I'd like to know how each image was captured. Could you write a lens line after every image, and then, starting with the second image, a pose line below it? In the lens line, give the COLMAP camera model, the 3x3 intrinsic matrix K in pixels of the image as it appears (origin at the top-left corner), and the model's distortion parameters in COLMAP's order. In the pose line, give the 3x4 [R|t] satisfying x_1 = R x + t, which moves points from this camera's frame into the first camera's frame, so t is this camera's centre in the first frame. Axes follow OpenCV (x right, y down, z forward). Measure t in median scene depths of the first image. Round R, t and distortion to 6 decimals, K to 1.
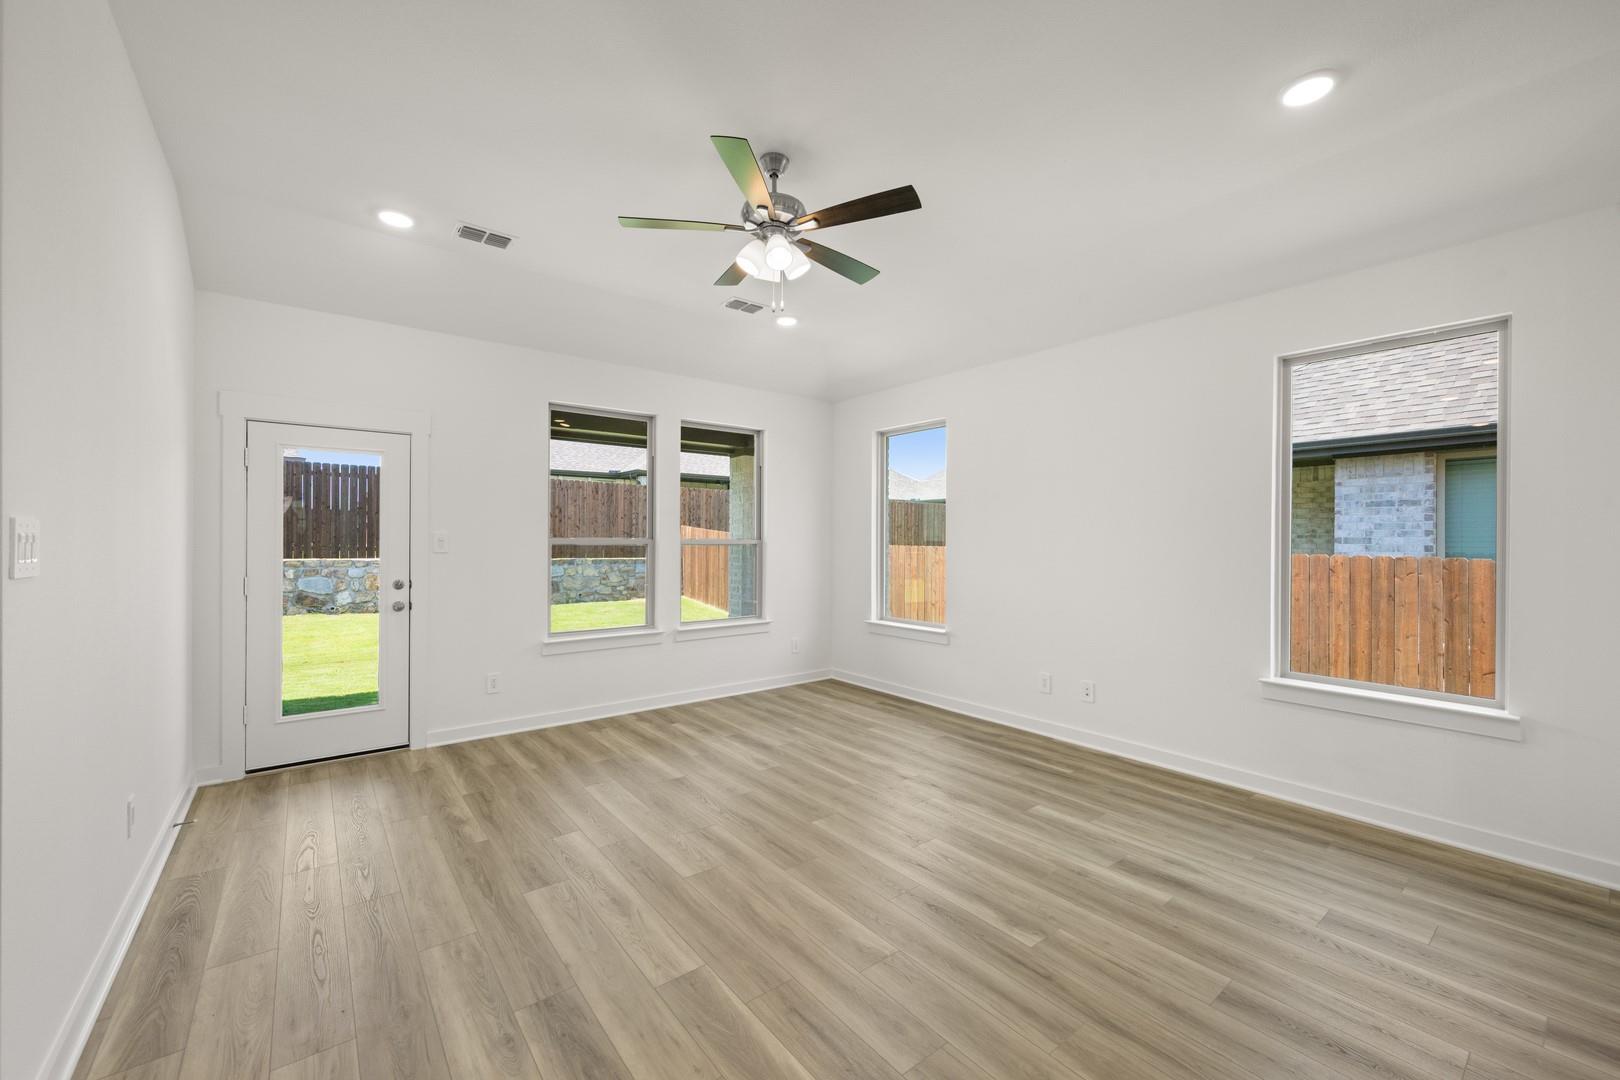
lens RADIAL K [[633.2, 0, 806.7], [0, 633.2, 540.3], [0, 0, 1]] dist [-0.001826, -0.000706]
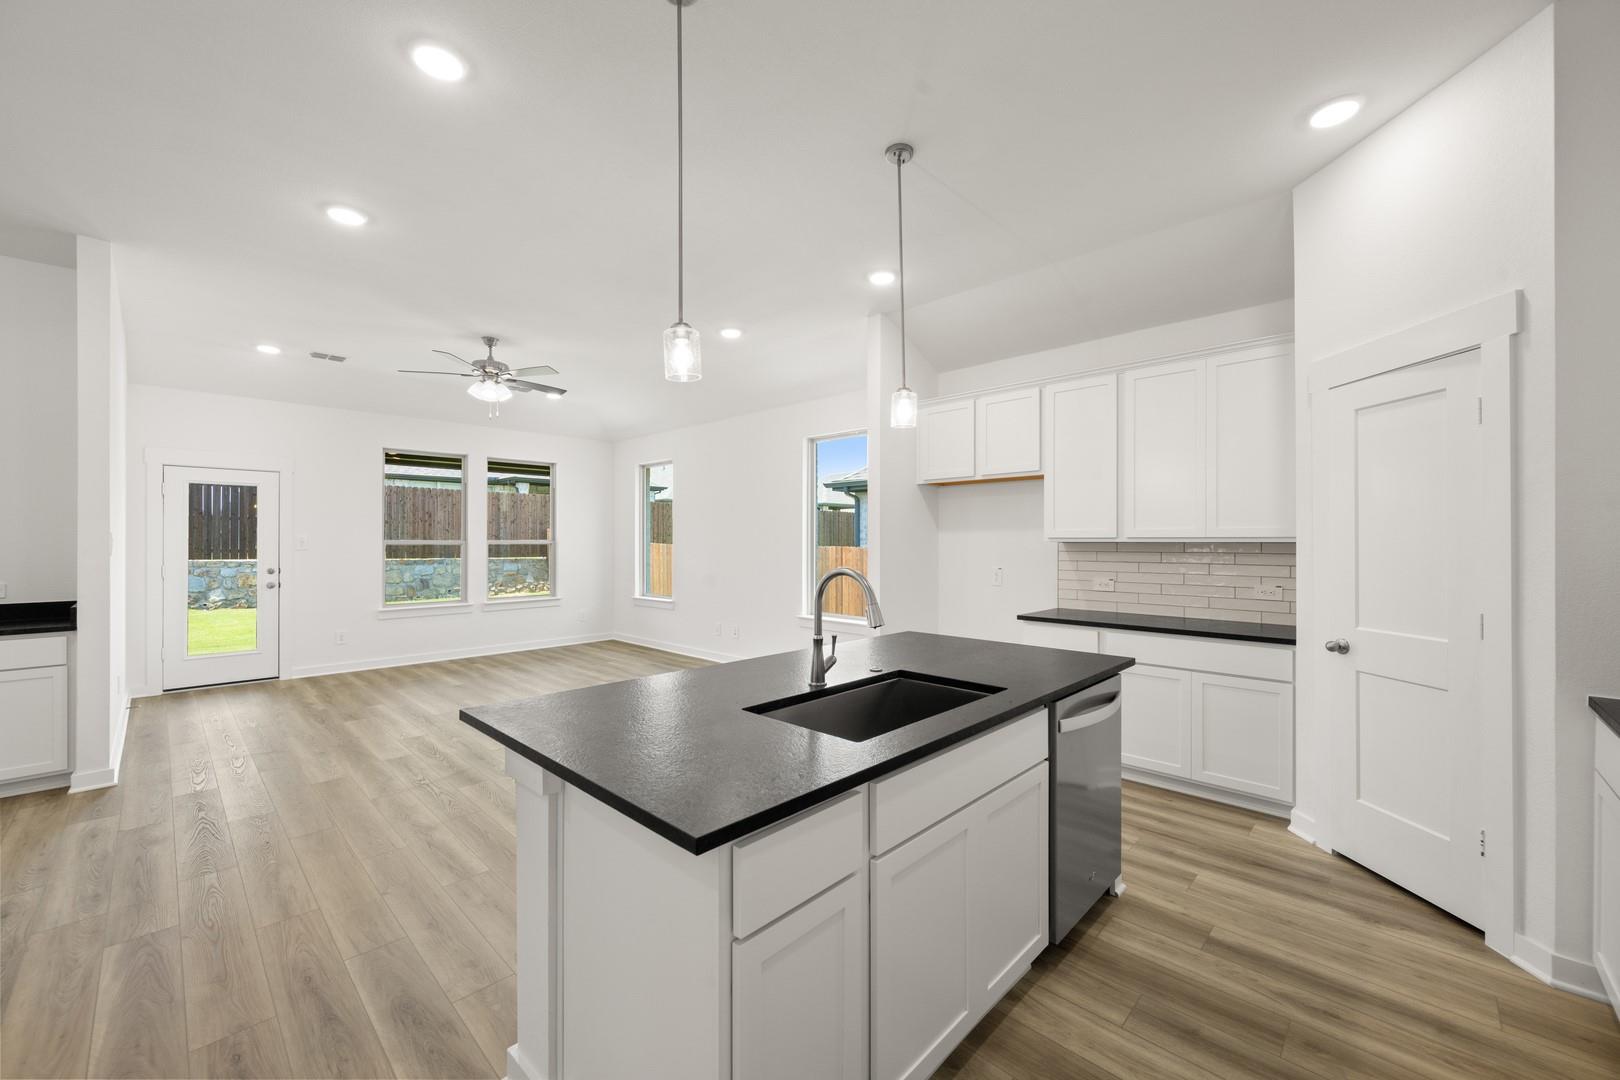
lens RADIAL K [[633.2, 0, 810.5], [0, 633.2, 540.4], [0, 0, 1]] dist [-0.001826, -0.000706]
pose [[0.991010, -0.004719, 0.133707, 0.361481], [0.004927, 0.999987, -0.001222, 0.003925], [-0.133699, 0.001870, 0.991020, -0.561542]]
